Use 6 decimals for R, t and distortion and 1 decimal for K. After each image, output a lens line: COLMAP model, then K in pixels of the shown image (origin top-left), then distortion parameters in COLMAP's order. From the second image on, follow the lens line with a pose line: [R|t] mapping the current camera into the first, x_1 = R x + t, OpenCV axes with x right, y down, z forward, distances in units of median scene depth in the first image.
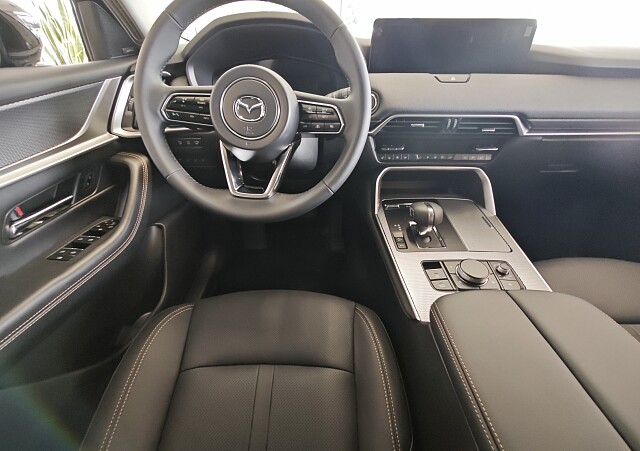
lens RADIAL K [[290.8, 0, 320.7], [0, 290.8, 224.8], [0, 0, 1]] dist [-0.006289, 0.001779]
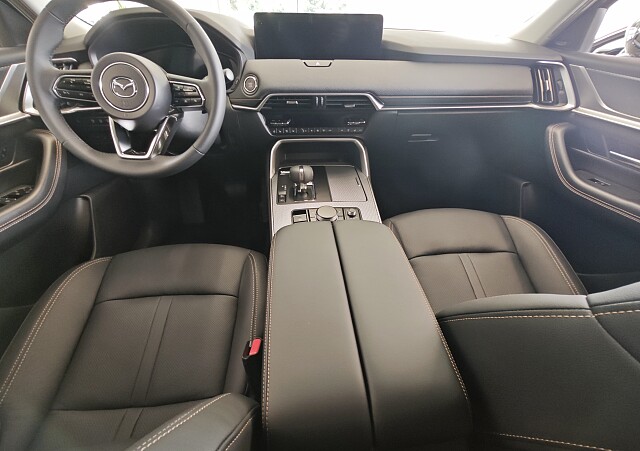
lens RADIAL K [[290.8, 0, 319.4], [0, 290.8, 226.0], [0, 0, 1]] dist [-0.006289, 0.001779]
pose [[0.995866, -0.043502, 0.079742, 0.346733], [0.040202, 0.998286, 0.042535, 0.138894], [-0.081456, -0.039153, 0.995908, -0.267511]]
